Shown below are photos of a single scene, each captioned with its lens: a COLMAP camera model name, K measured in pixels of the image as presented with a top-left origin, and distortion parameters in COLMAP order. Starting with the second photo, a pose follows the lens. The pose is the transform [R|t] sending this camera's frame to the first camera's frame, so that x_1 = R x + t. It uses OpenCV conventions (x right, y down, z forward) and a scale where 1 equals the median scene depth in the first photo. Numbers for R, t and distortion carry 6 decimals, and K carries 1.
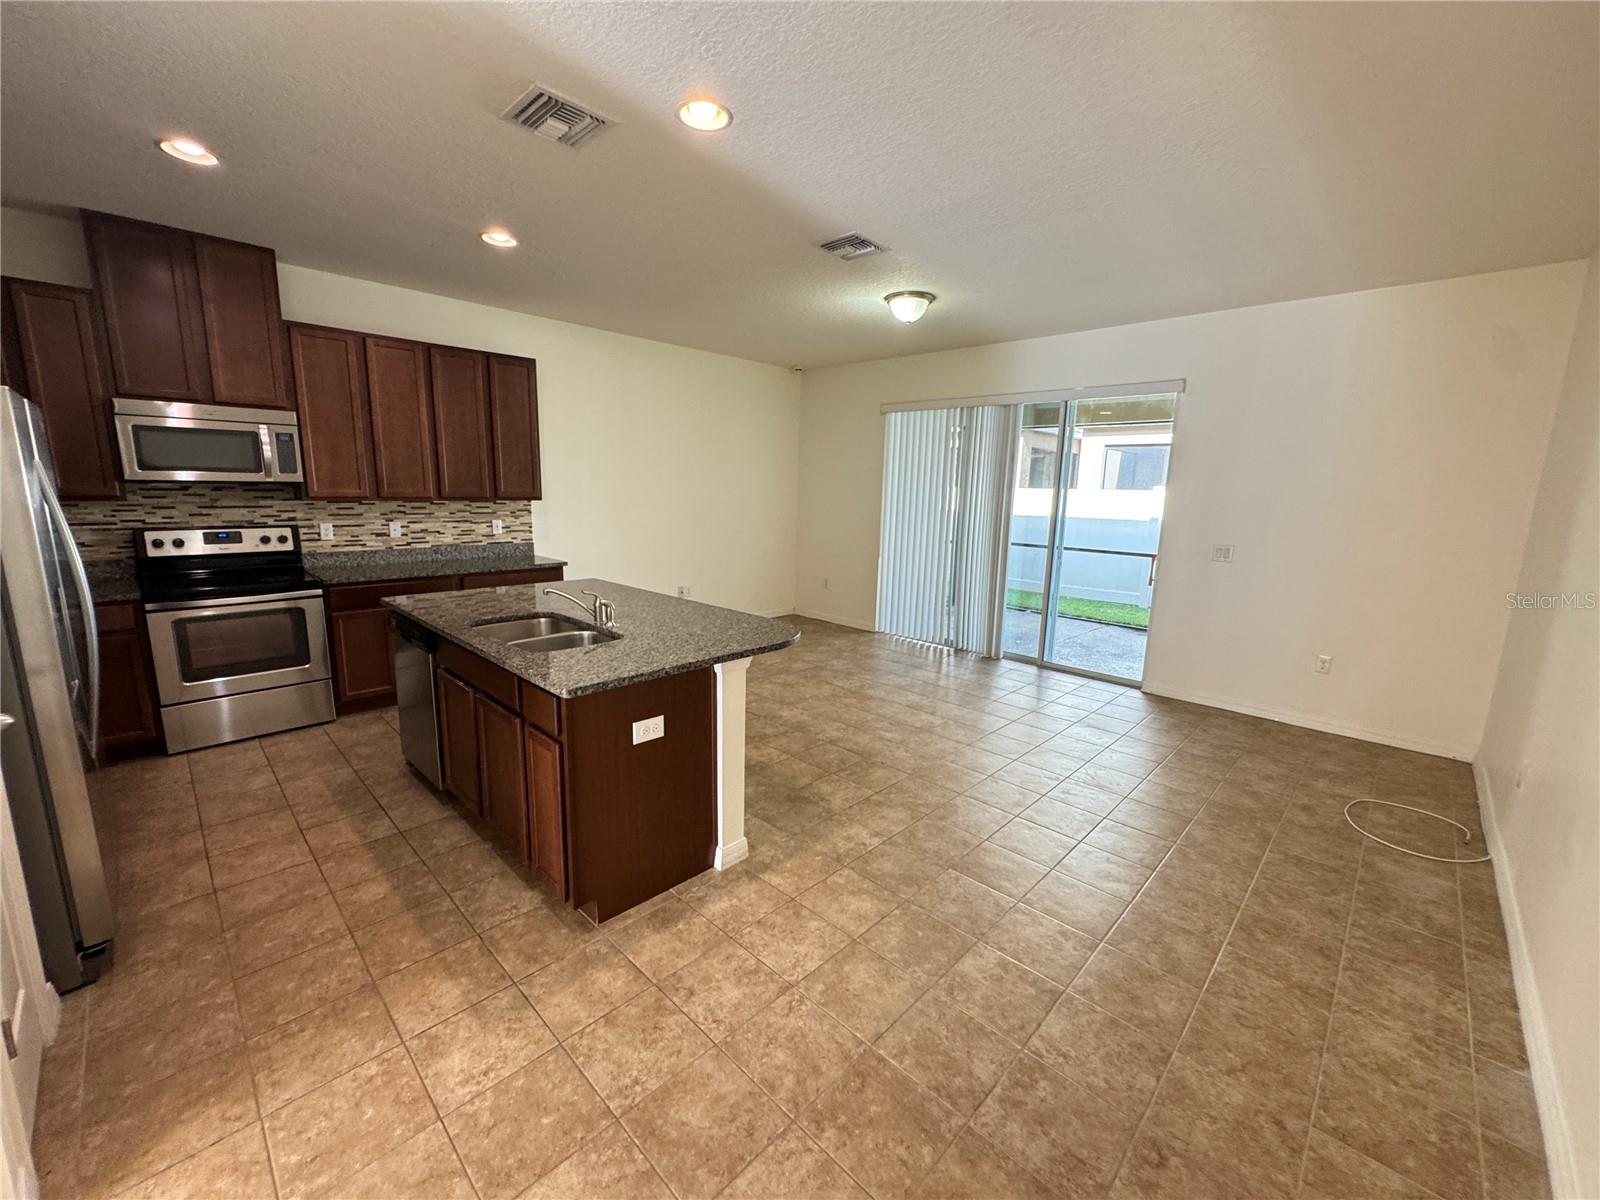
lens RADIAL K [[639.3, 0, 801.1], [0, 639.3, 599.3], [0, 0, 1]] dist [-0.002757, 0.000015]
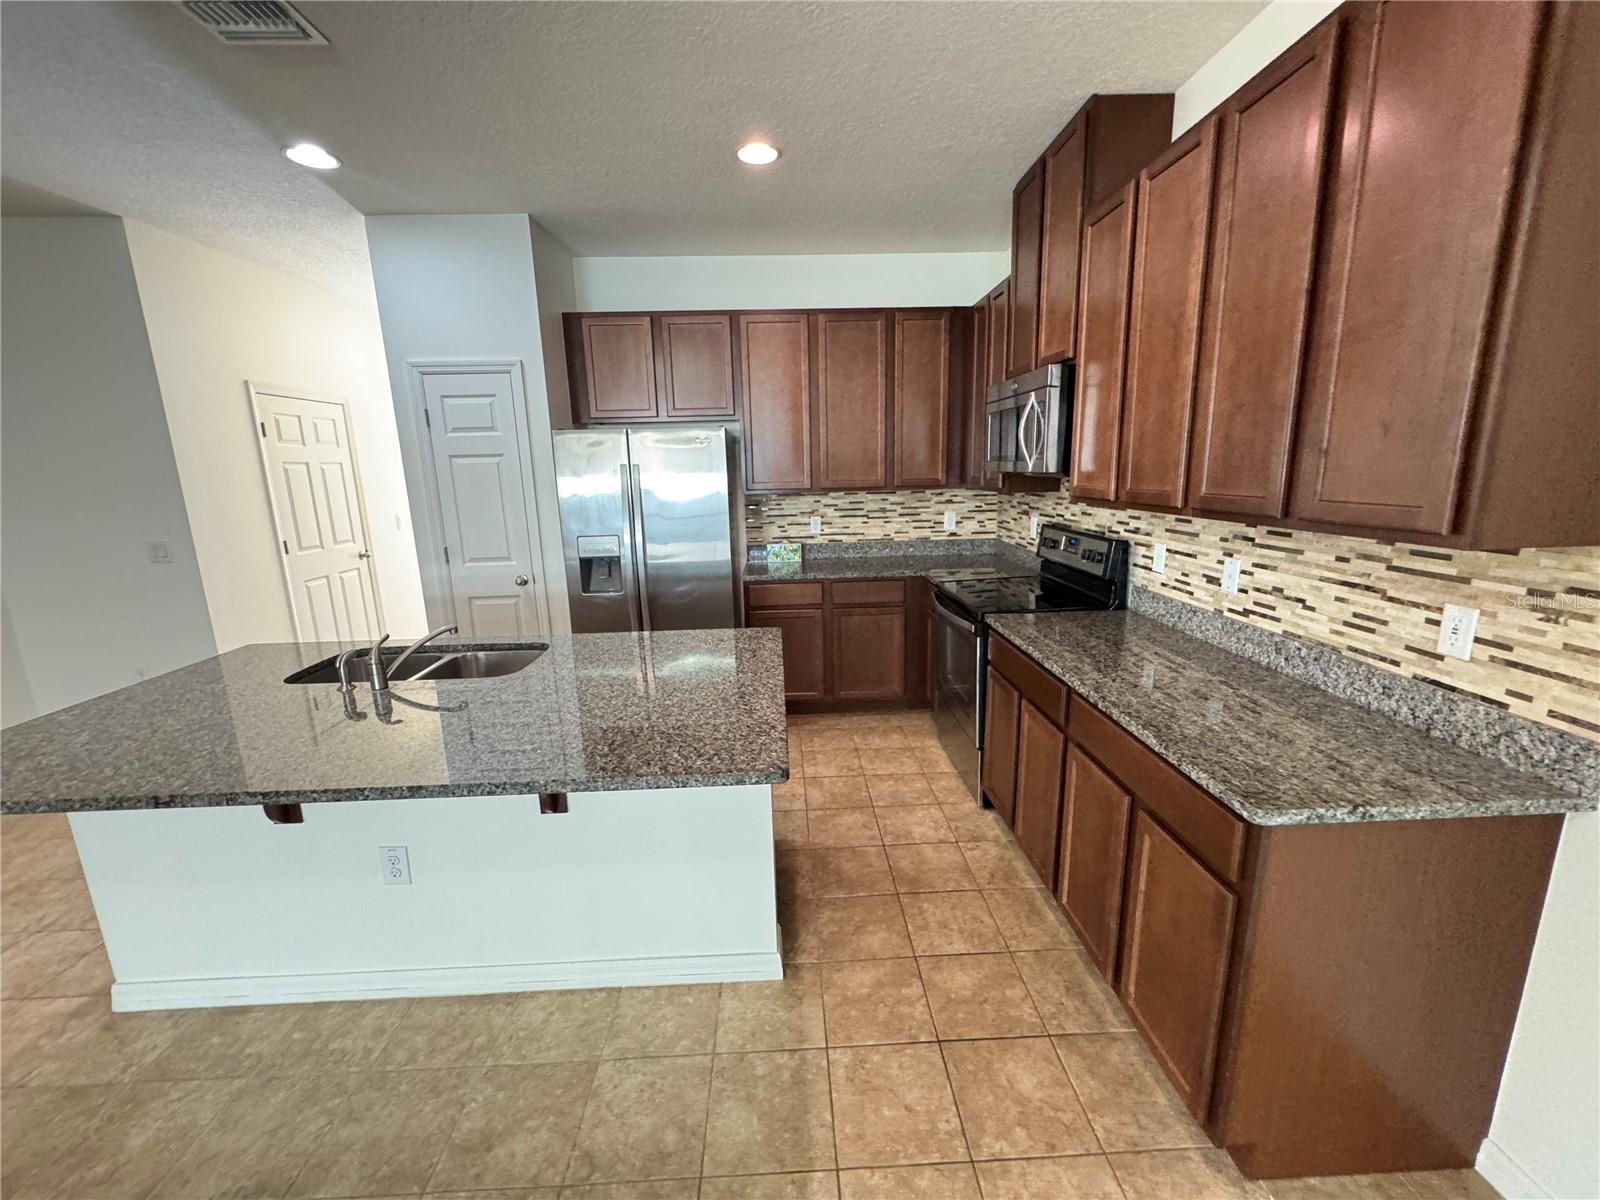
lens RADIAL K [[639.3, 0, 801.1], [0, 639.3, 599.3], [0, 0, 1]] dist [-0.002757, 0.000015]
pose [[-0.690687, 0.142429, -0.708989, -0.119978], [-0.120784, 0.943919, 0.307290, -0.233843], [0.712996, 0.297876, -0.634750, 1.285052]]
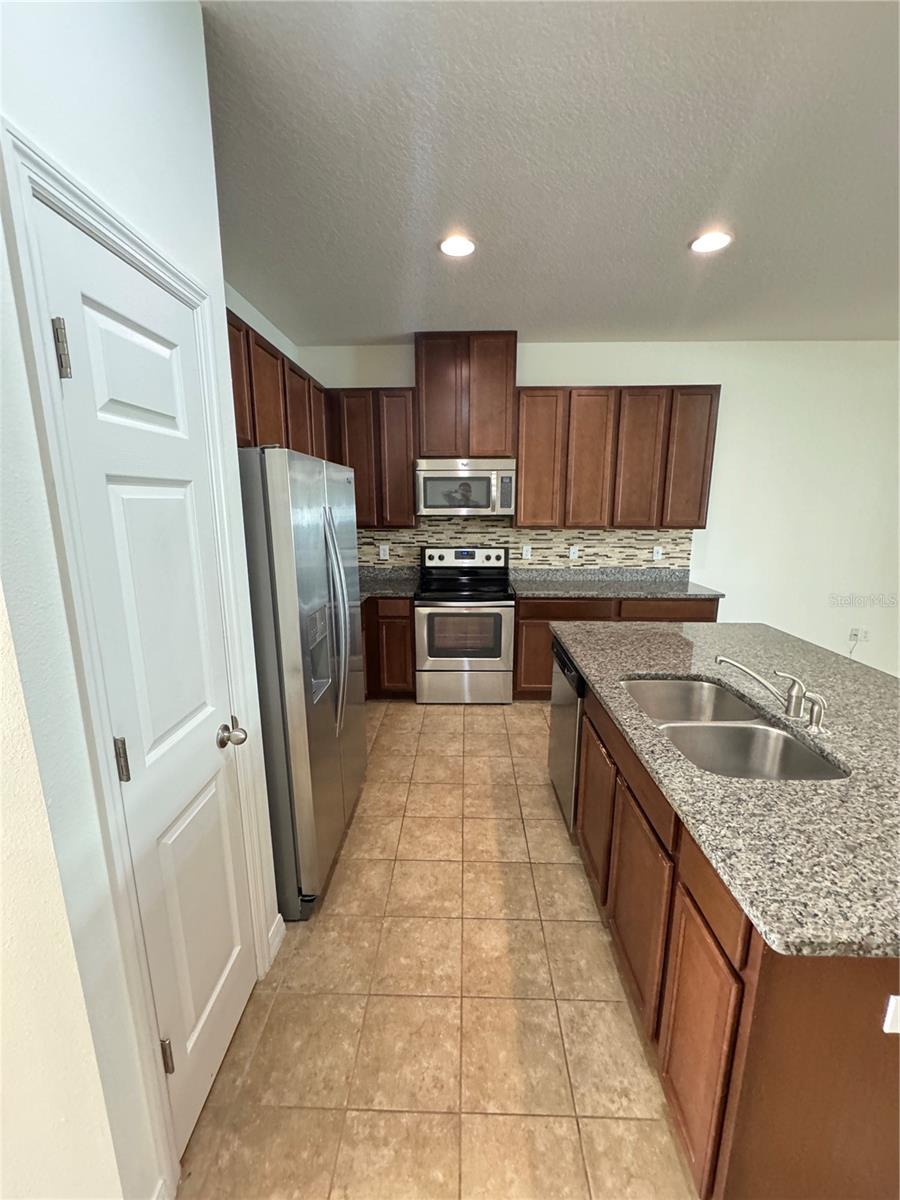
lens RADIAL K [[479.4, 0, 450.0], [0, 479.4, 600.0], [0, 0, 1]] dist [-0.002757, 0.000015]
pose [[0.672171, 0.124364, -0.729876, -0.149956], [-0.113825, 0.991431, 0.064104, -0.062577], [0.731594, 0.039989, 0.680567, 0.266447]]
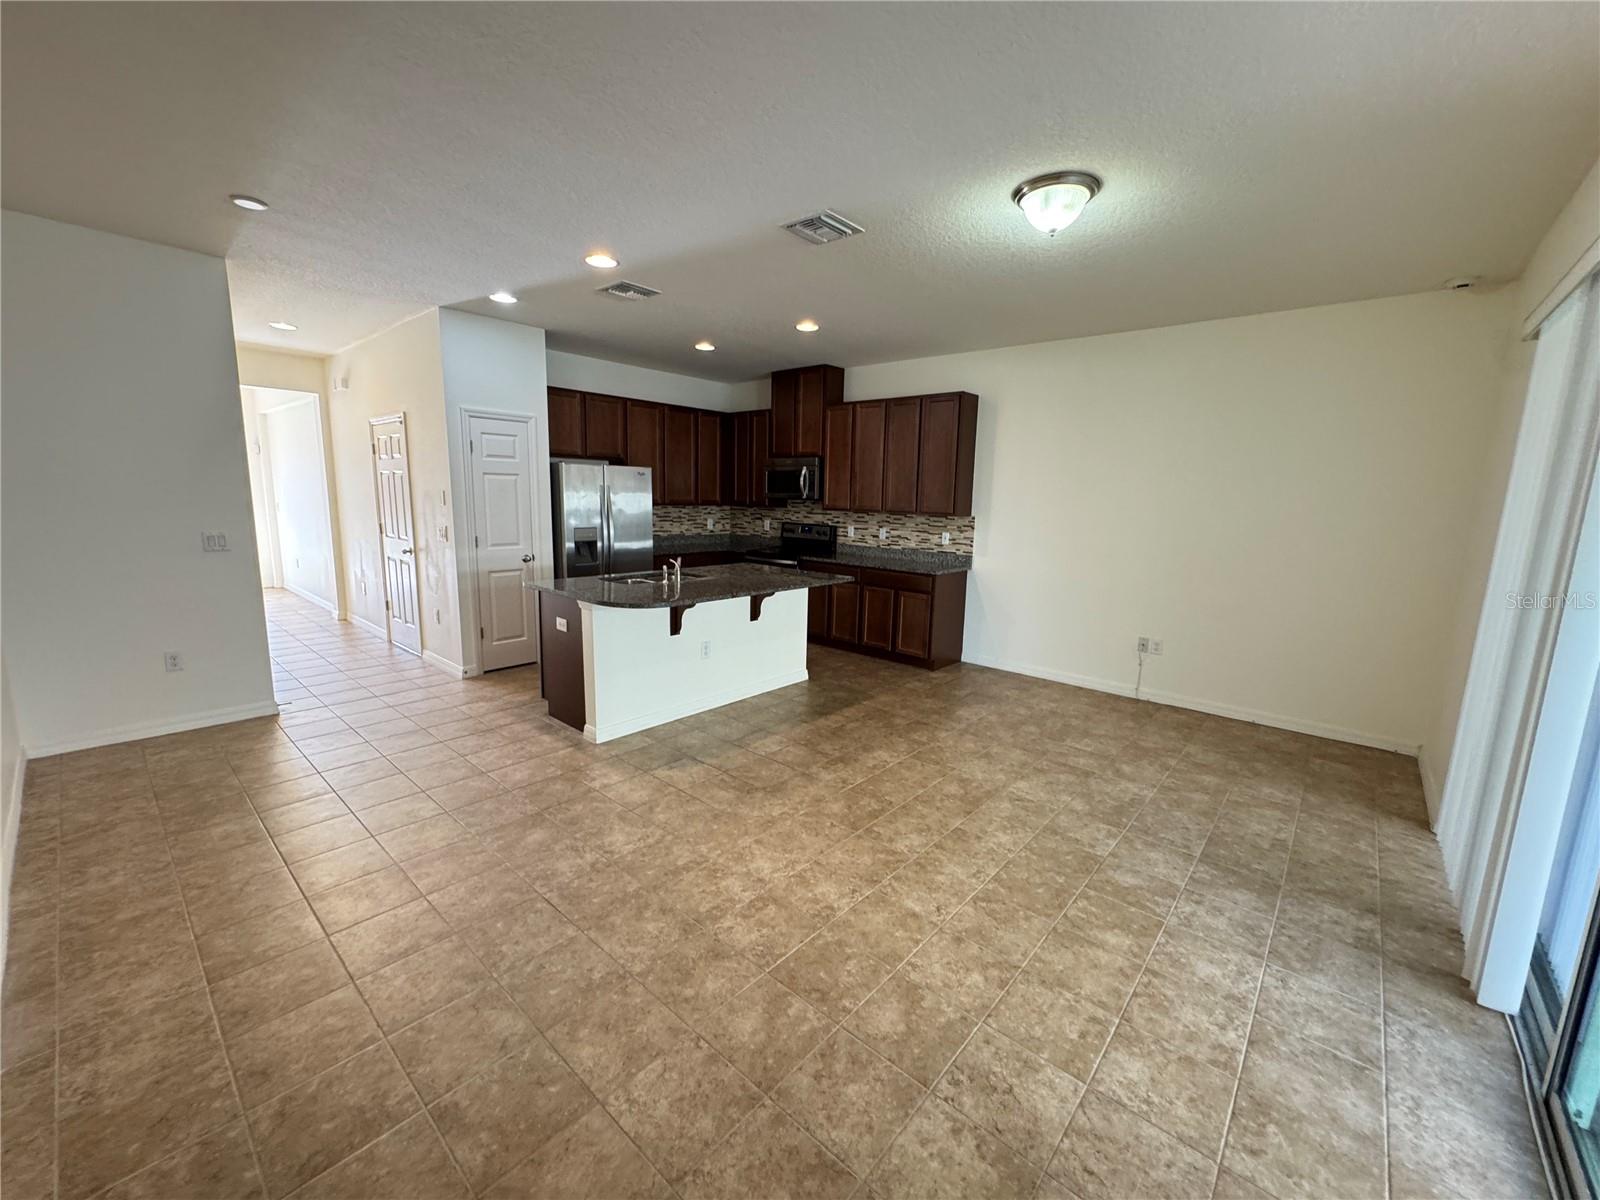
lens RADIAL K [[639.3, 0, 801.1], [0, 639.3, 599.3], [0, 0, 1]] dist [-0.002757, 0.000015]
pose [[0.050665, 0.141684, -0.988615, 0.921333], [-0.200696, 0.971137, 0.128894, -0.136569], [0.978343, 0.191880, 0.077638, 0.887047]]
